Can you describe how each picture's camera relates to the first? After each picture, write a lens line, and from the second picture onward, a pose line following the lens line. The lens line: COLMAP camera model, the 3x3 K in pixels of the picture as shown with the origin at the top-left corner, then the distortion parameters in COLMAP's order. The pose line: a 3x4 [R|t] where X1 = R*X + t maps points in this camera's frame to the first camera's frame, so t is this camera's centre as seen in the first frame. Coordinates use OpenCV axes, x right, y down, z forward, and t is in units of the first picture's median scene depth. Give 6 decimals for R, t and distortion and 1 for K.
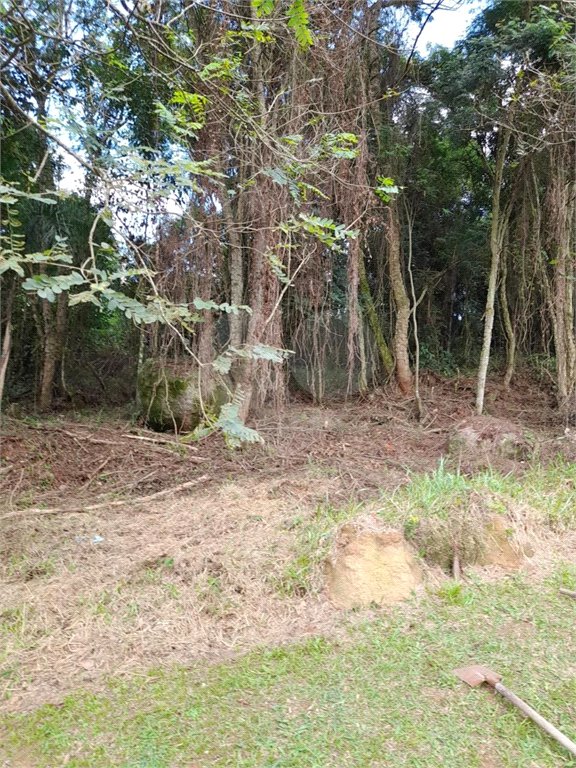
lens RADIAL K [[561.3, 0, 287.8], [0, 561.3, 382.2], [0, 0, 1]] dist [0.038752, -0.039635]
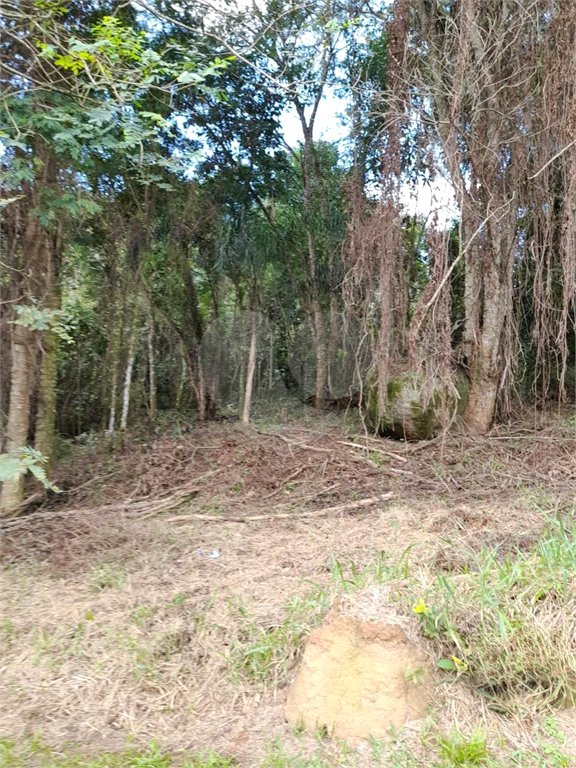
lens RADIAL K [[561.3, 0, 288.0], [0, 561.3, 386.8], [0, 0, 1]] dist [0.038752, -0.039635]
pose [[0.800660, -0.035618, -0.598060, 0.255452], [0.041670, 0.999125, -0.003719, 0.001569], [0.597668, -0.021943, 0.801443, 0.230938]]
